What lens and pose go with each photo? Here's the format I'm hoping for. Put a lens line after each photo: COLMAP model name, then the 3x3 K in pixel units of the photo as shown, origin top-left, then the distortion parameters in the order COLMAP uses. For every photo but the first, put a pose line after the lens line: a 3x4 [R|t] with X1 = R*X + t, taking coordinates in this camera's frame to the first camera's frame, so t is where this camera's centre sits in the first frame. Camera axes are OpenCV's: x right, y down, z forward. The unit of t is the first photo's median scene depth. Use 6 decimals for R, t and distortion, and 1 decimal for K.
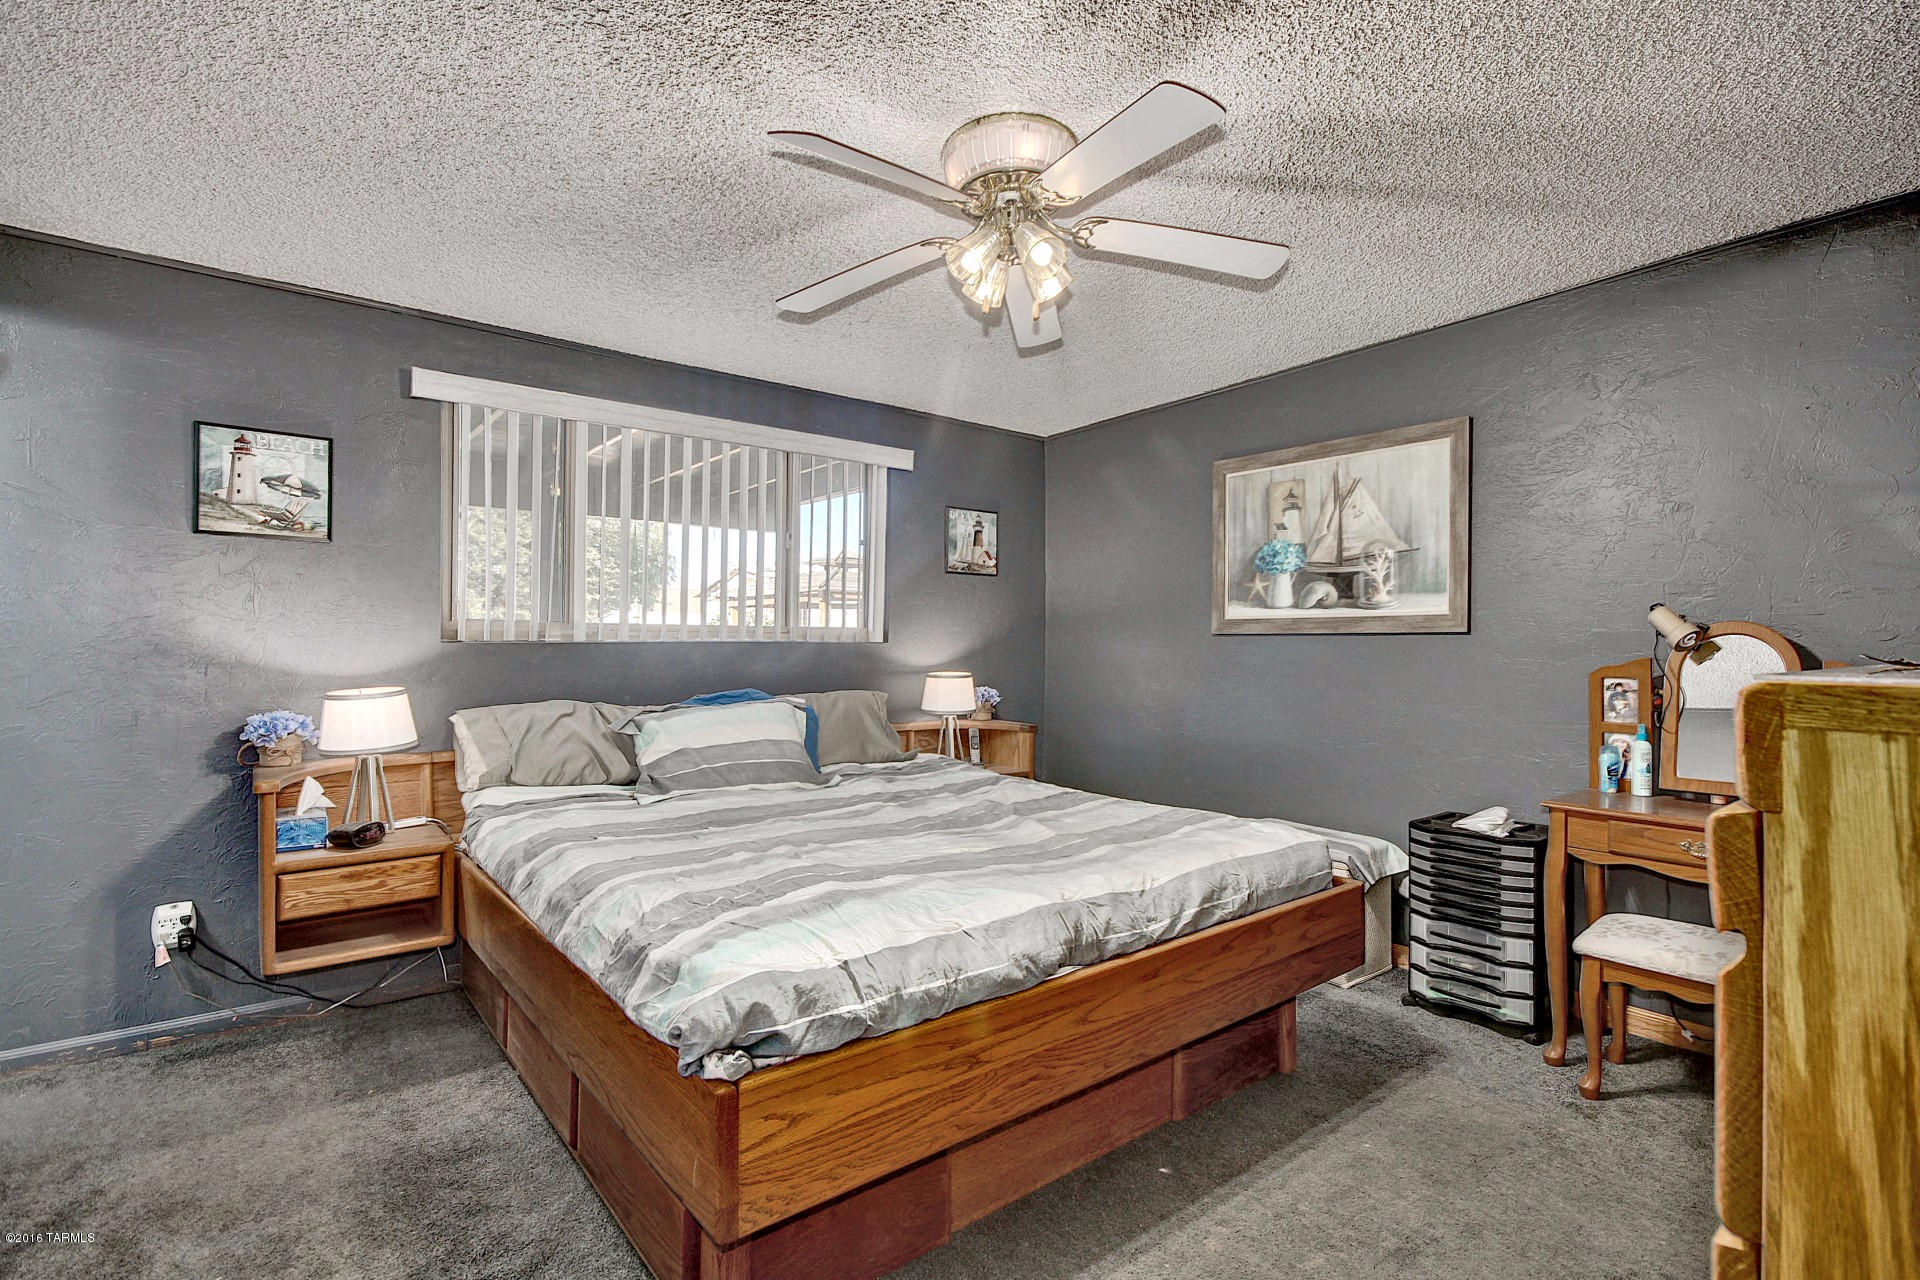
lens RADIAL K [[912.0, 0, 959.0], [0, 912.0, 637.7], [0, 0, 1]] dist [-0.003289, -0.000606]
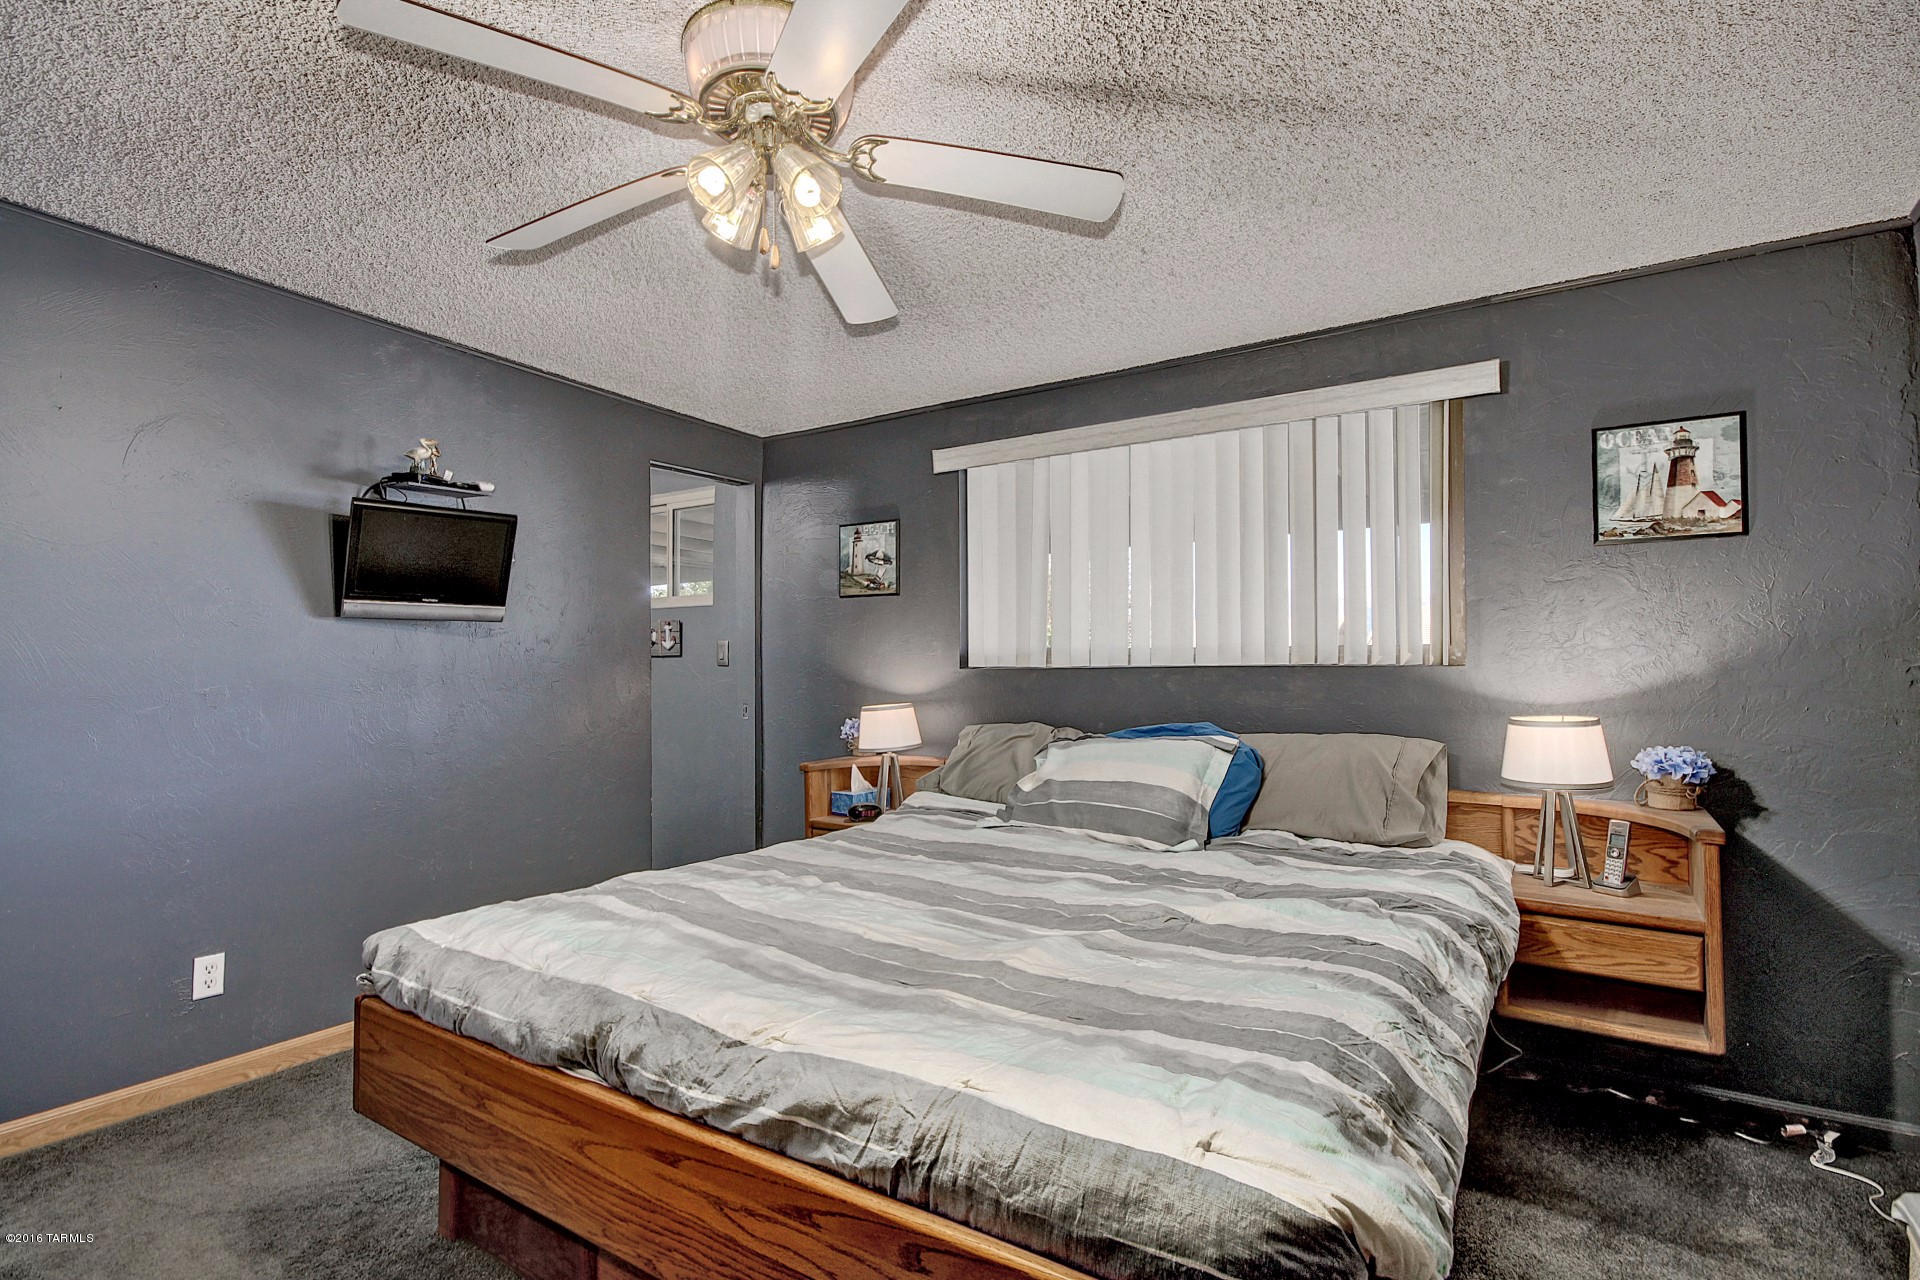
lens RADIAL K [[912.0, 0, 957.7], [0, 912.0, 646.6], [0, 0, 1]] dist [-0.003289, -0.000606]
pose [[0.313972, -0.027992, -0.949019, 0.620397], [0.010777, 0.999606, -0.025919, 0.007165], [0.949371, -0.002090, 0.314150, 0.661333]]
